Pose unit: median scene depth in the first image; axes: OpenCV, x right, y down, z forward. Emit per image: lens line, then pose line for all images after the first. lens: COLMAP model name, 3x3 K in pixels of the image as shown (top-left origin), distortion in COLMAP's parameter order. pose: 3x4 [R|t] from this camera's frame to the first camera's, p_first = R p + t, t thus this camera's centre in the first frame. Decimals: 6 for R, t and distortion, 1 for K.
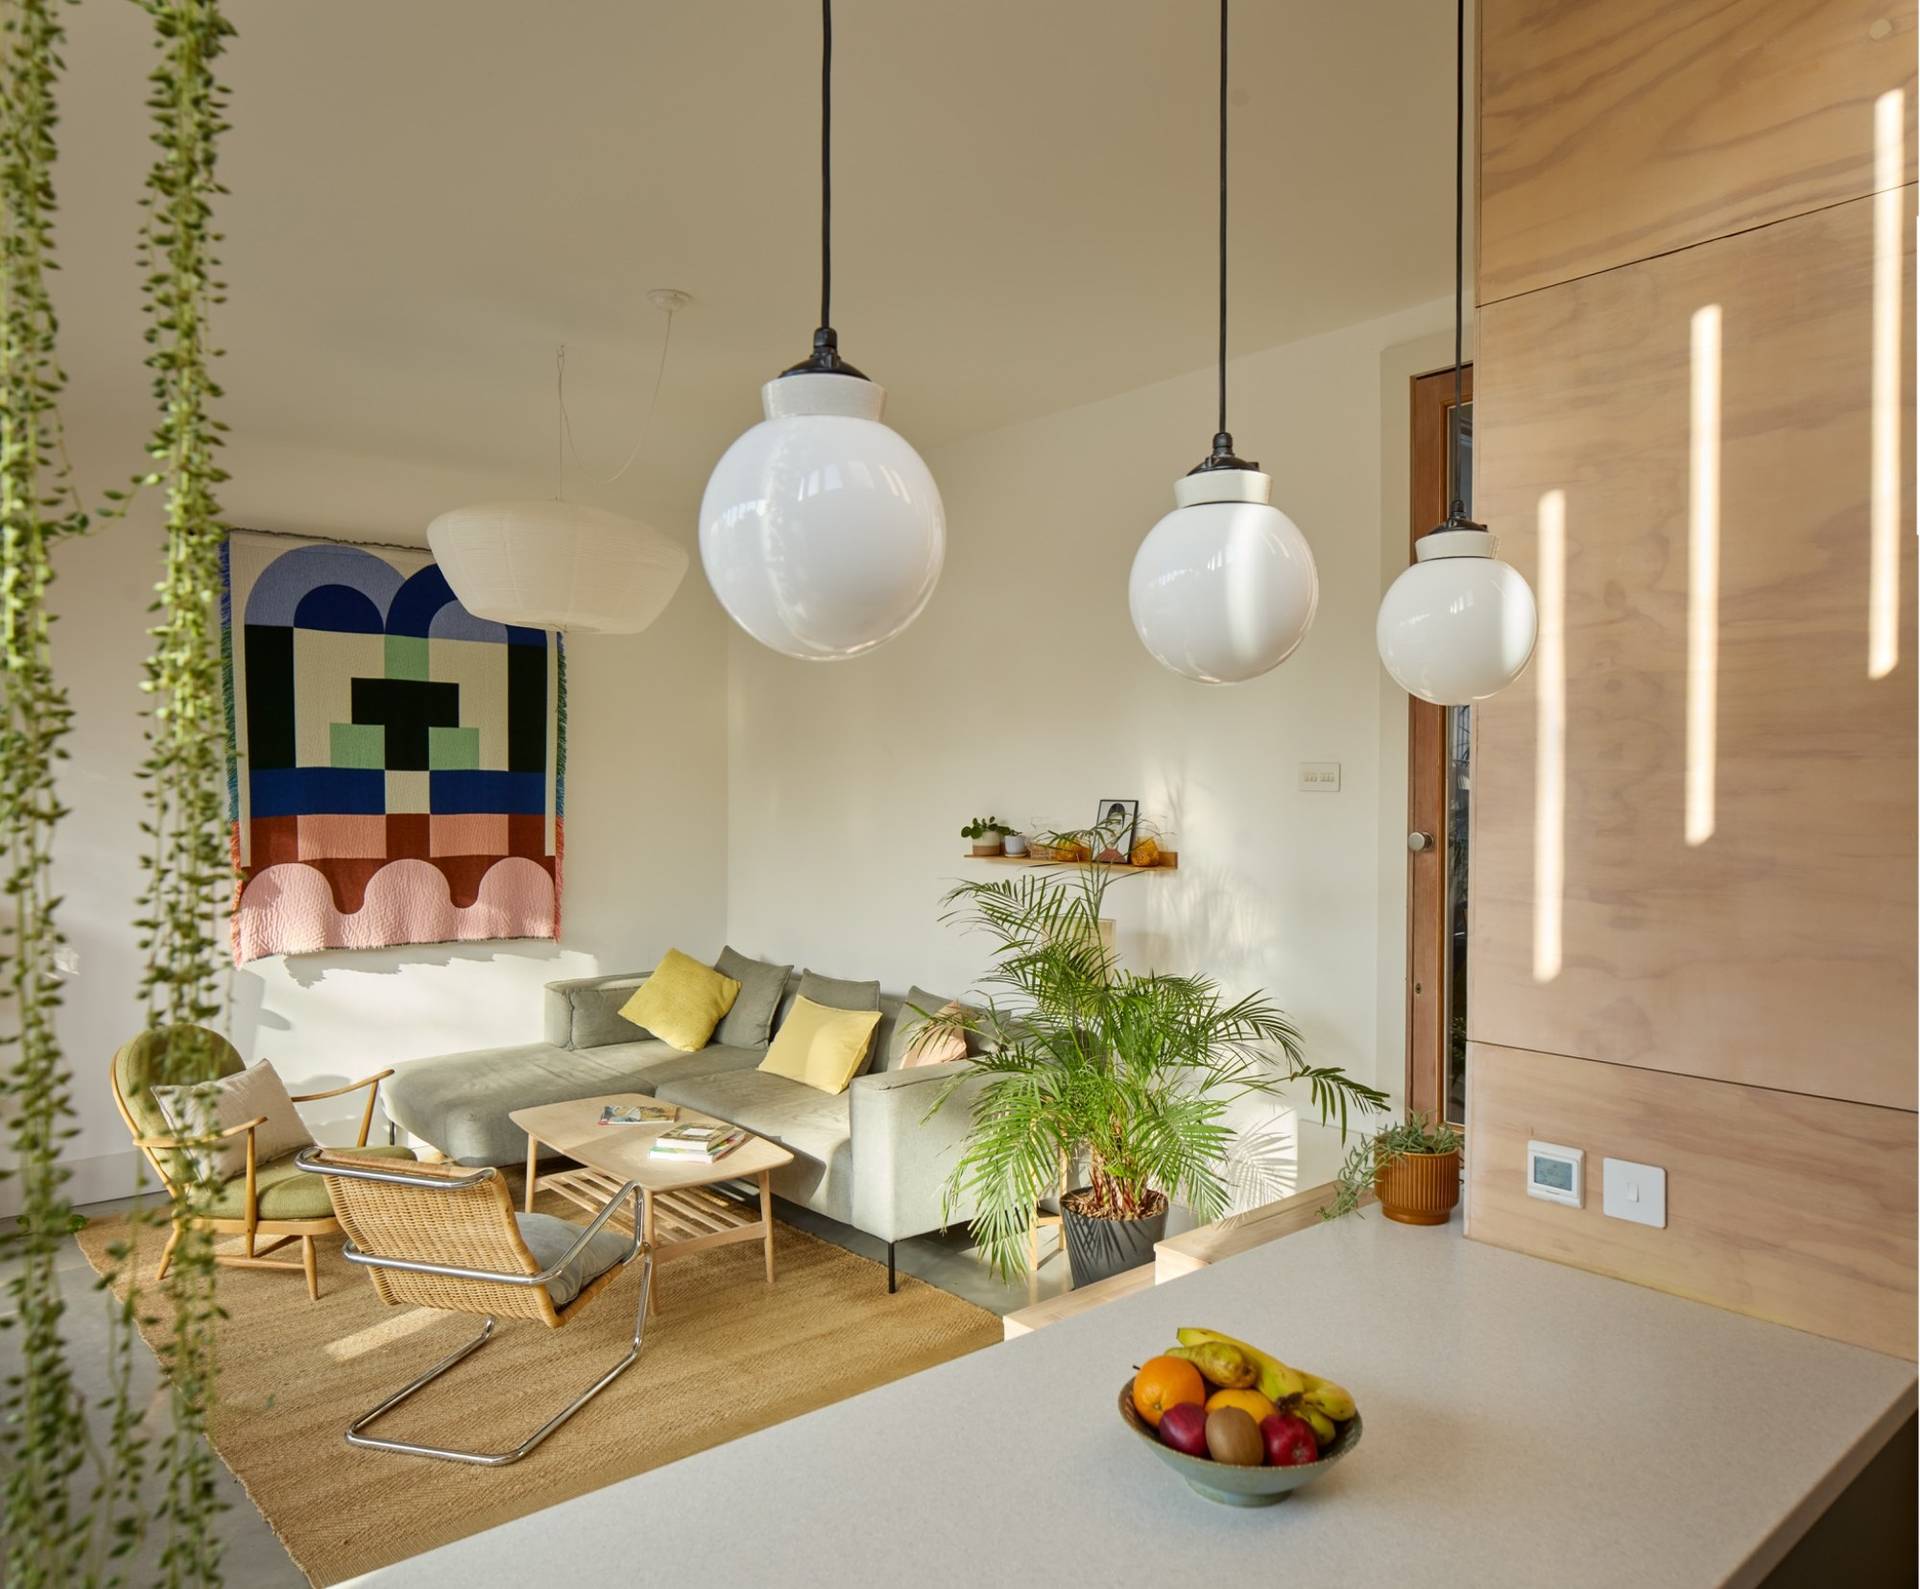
lens RADIAL K [[1281.1, 0, 959.1], [0, 1281.1, 791.8], [0, 0, 1]] dist [0.011909, 0.004041]
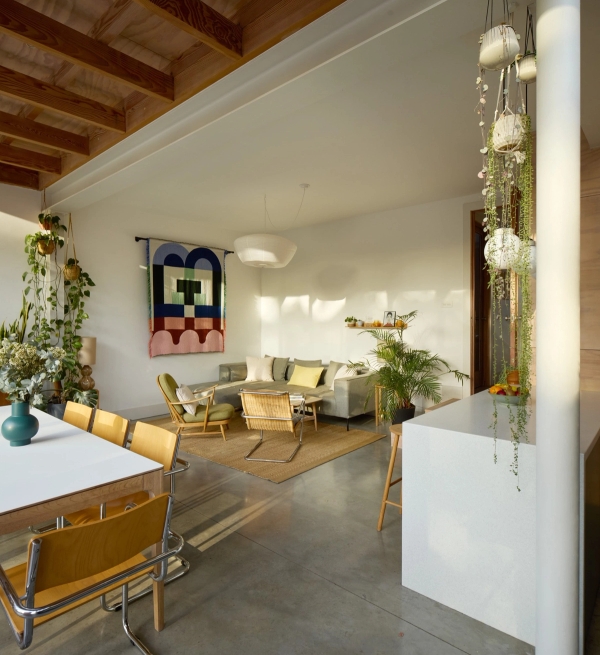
lens RADIAL K [[420.6, 0, 296.7], [0, 420.6, 327.6], [0, 0, 1]] dist [-0.005883, 0.002382]
pose [[0.989046, -0.006883, 0.147450, -0.316975], [0.005488, 0.999936, 0.009863, 0.037634], [-0.147509, -0.008946, 0.989020, -0.227030]]
